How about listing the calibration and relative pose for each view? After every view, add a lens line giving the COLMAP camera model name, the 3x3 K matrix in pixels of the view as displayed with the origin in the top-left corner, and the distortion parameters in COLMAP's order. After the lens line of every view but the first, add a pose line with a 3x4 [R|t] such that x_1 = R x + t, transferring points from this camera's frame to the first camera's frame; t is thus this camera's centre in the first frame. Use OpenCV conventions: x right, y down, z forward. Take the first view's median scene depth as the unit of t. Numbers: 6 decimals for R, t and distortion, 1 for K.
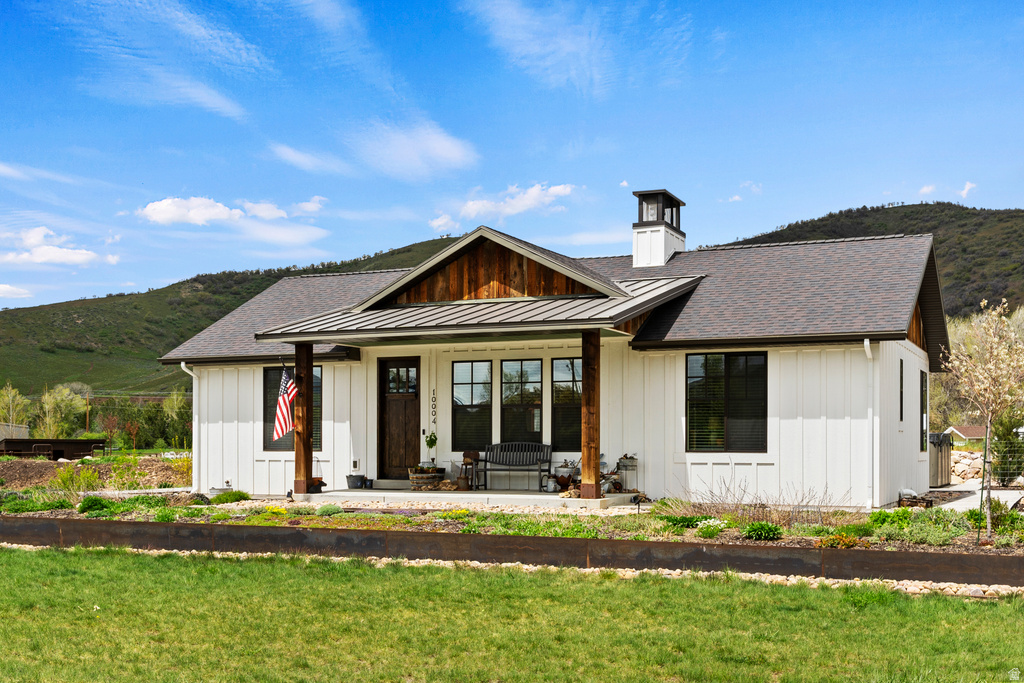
lens RADIAL K [[1219.3, 0, 510.2], [0, 1219.3, 439.0], [0, 0, 1]] dist [0.005029, 0.007690]
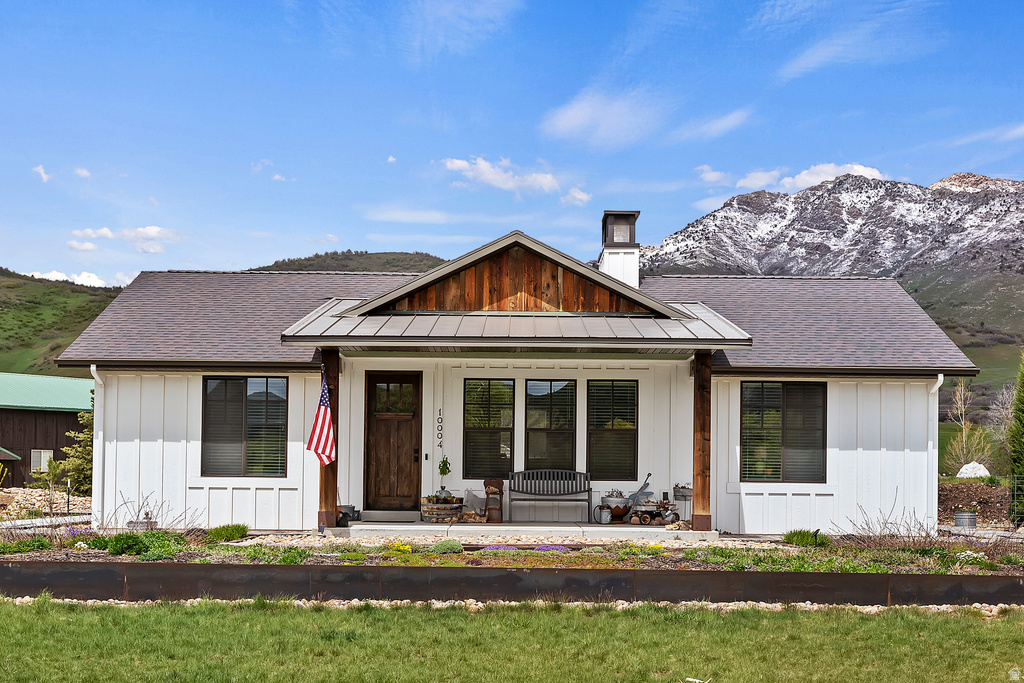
lens RADIAL K [[1229.9, 0, 505.1], [0, 1229.9, 408.0], [0, 0, 1]] dist [0.125299, -0.330588]
pose [[0.915196, 0.035010, 0.401485, -0.390642], [-0.013192, 0.998288, -0.056981, 0.009407], [-0.402793, 0.046852, 0.914091, 0.167674]]
